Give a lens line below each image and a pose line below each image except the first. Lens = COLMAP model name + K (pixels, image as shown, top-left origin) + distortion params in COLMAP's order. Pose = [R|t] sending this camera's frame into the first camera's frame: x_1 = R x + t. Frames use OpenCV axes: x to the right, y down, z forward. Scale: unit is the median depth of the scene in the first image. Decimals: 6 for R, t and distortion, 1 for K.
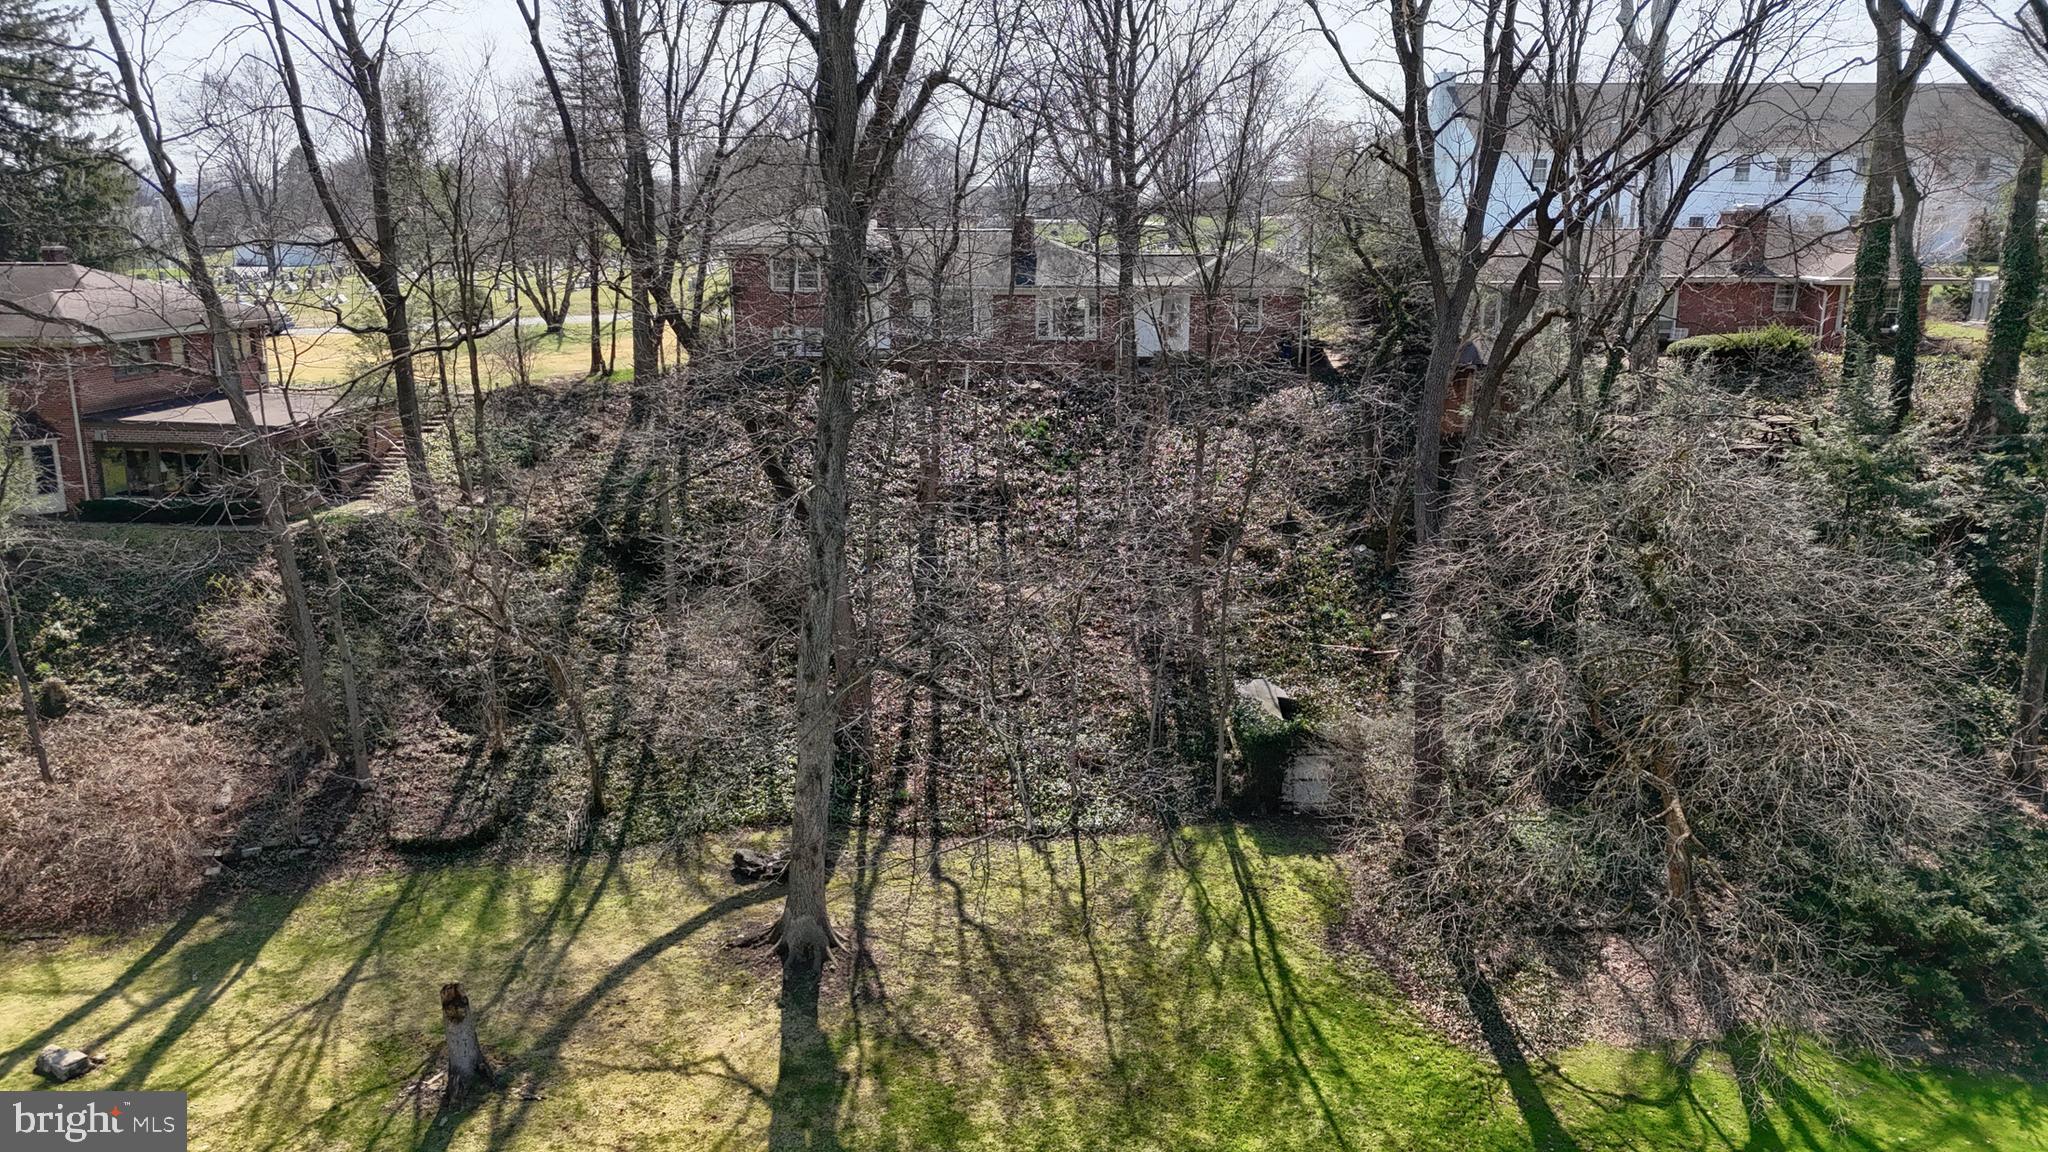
lens RADIAL K [[1500.6, 0, 1026.2], [0, 1500.6, 577.1], [0, 0, 1]] dist [0.058488, -0.052118]
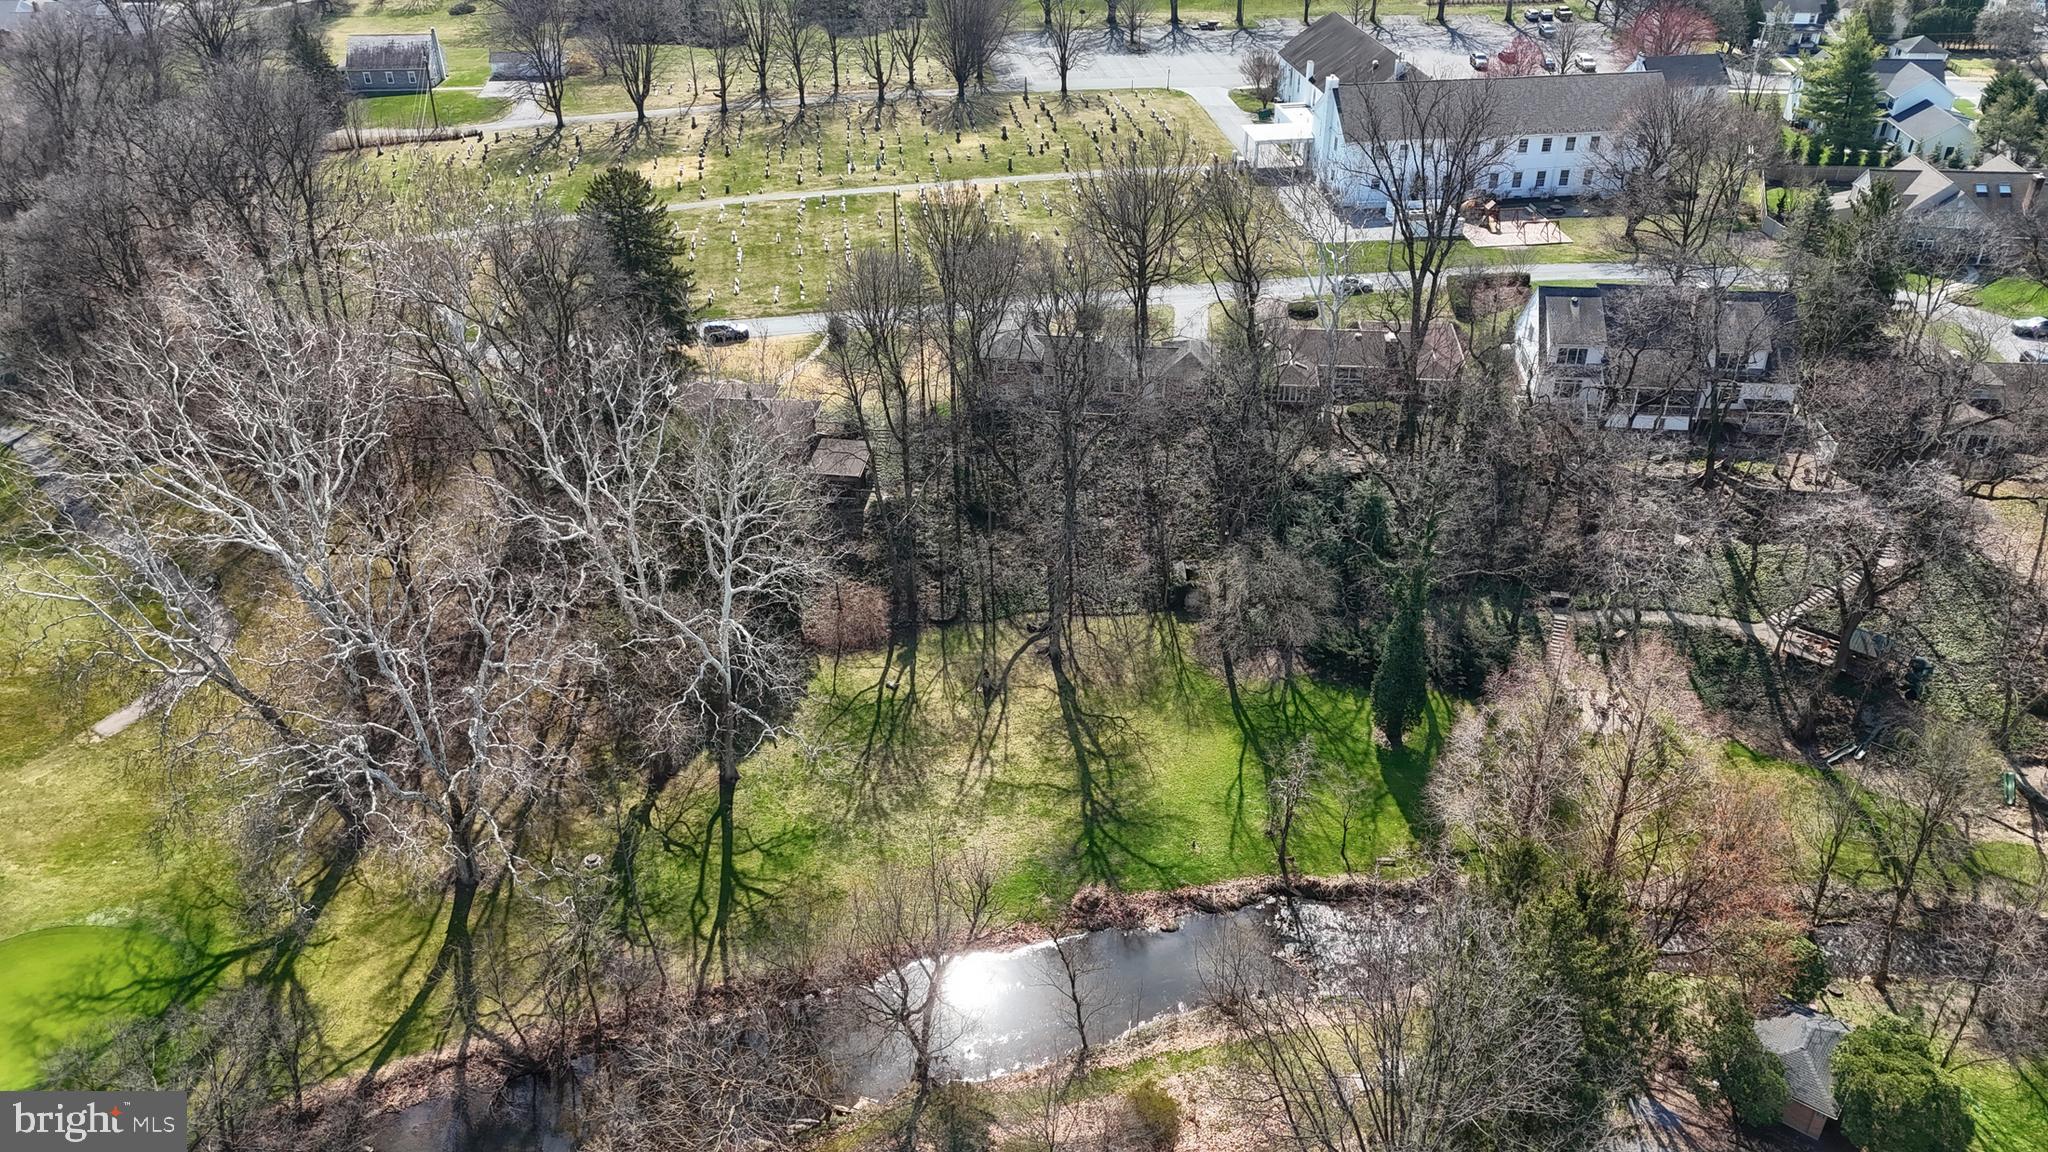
lens RADIAL K [[1500.6, 0, 1026.2], [0, 1500.6, 577.1], [0, 0, 1]] dist [0.058488, -0.052118]
pose [[0.999937, -0.009747, 0.005619, -0.218454], [0.007441, 0.947569, 0.319463, -1.045422], [-0.008438, -0.319401, 0.947582, -2.306523]]
